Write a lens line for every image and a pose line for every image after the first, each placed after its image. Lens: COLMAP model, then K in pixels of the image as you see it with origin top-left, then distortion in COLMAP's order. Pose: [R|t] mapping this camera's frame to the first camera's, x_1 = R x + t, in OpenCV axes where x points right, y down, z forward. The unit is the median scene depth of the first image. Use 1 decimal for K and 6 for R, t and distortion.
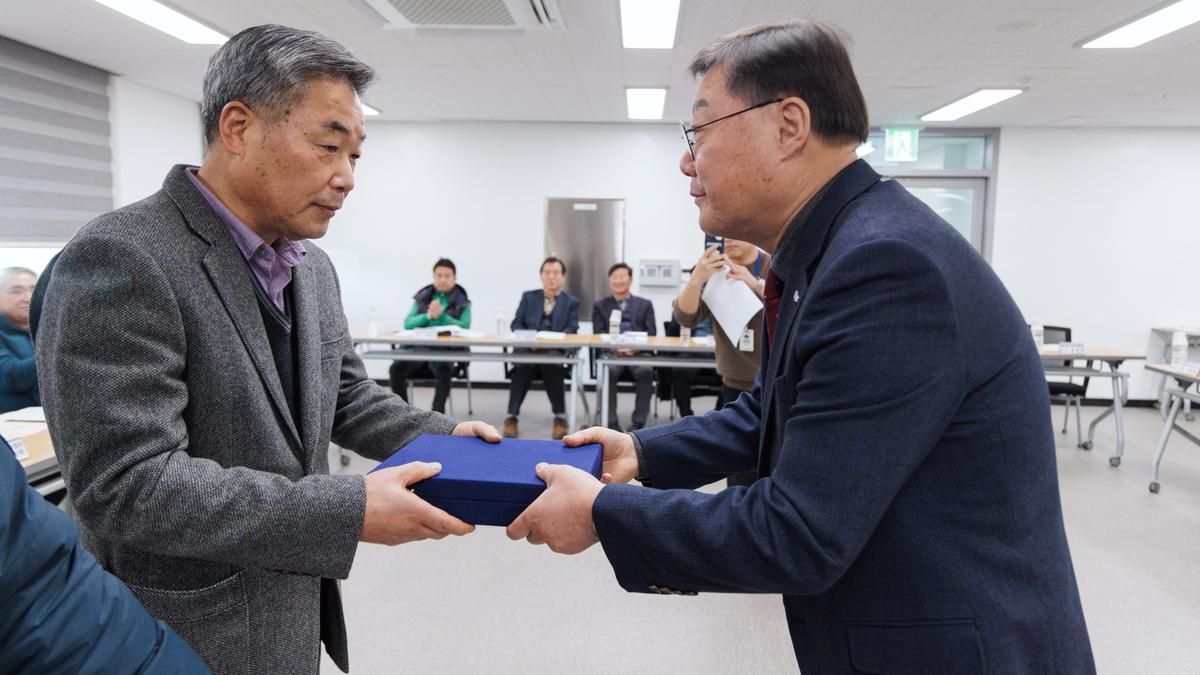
lens RADIAL K [[820.1, 0, 600.0], [0, 820.1, 337.5], [0, 0, 1]] dist [0.033771, 0.001225]
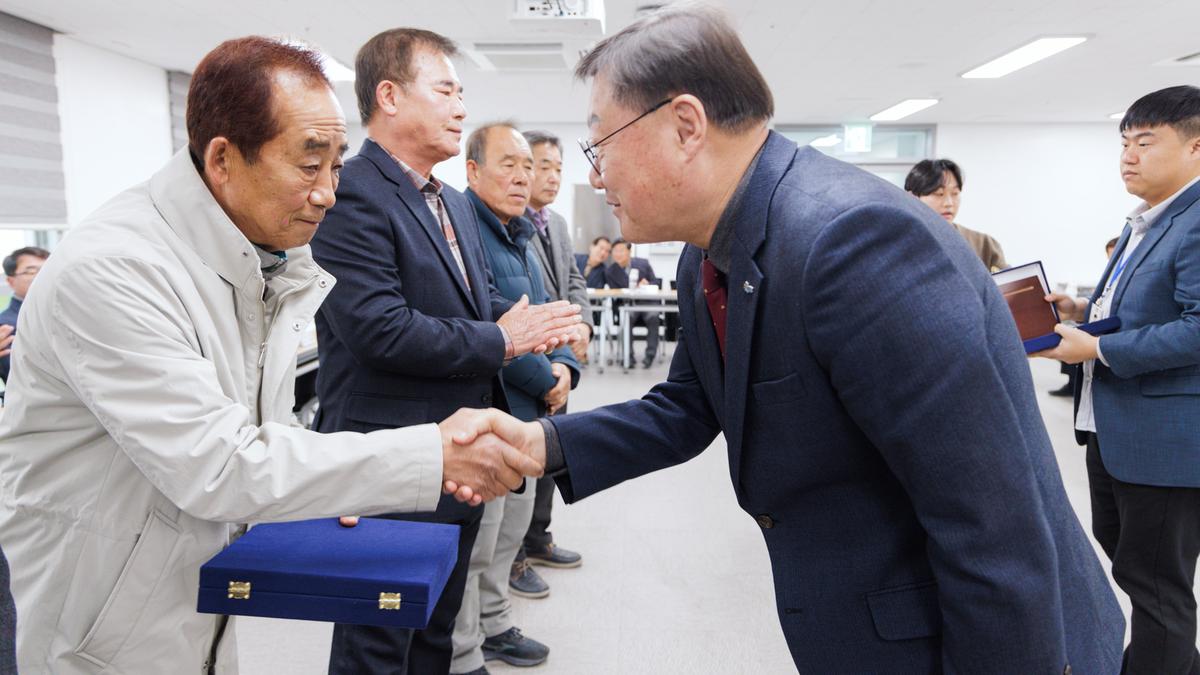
lens RADIAL K [[820.1, 0, 600.0], [0, 820.1, 337.5], [0, 0, 1]] dist [0.033771, 0.001225]
pose [[0.999921, -0.012479, 0.001169, -0.035893], [0.012450, 0.999667, 0.022586, 0.041800], [-0.001451, -0.022570, 0.999744, -0.303933]]
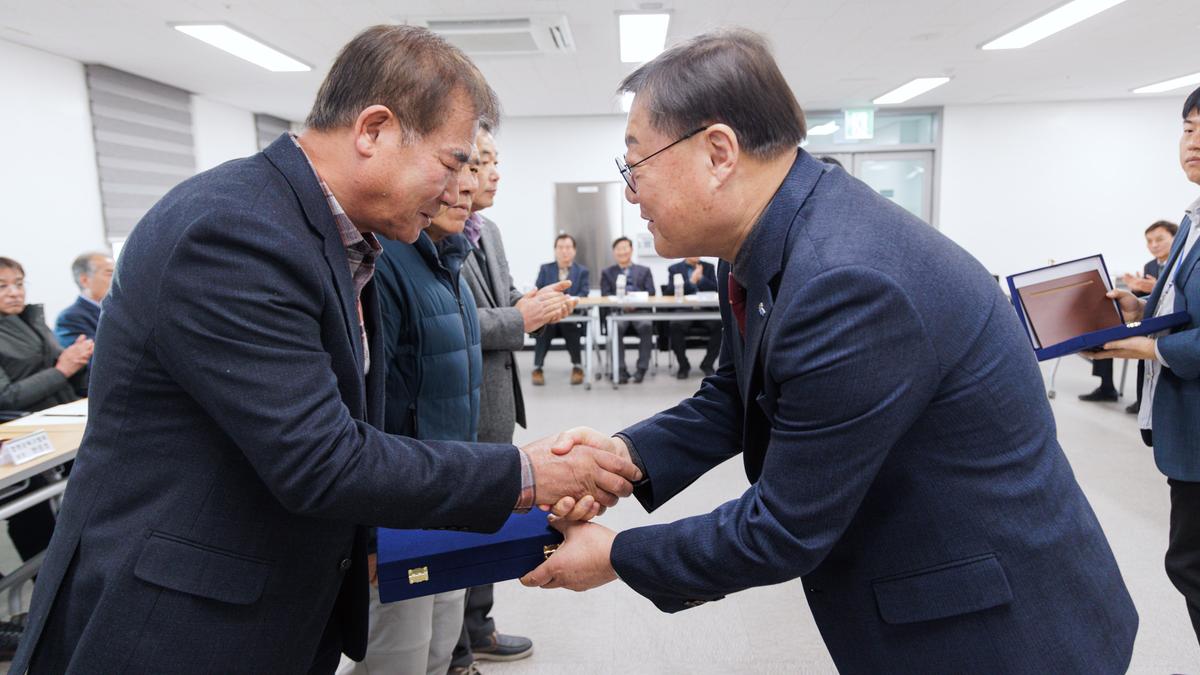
lens RADIAL K [[823.8, 0, 603.1], [0, 823.8, 353.5], [0, 0, 1]] dist [0.048655, 0.000260]
pose [[0.998993, -0.042443, 0.014547, -0.027832], [0.041798, 0.998240, 0.042075, 0.027504], [-0.016307, -0.041425, 0.999009, -0.204118]]
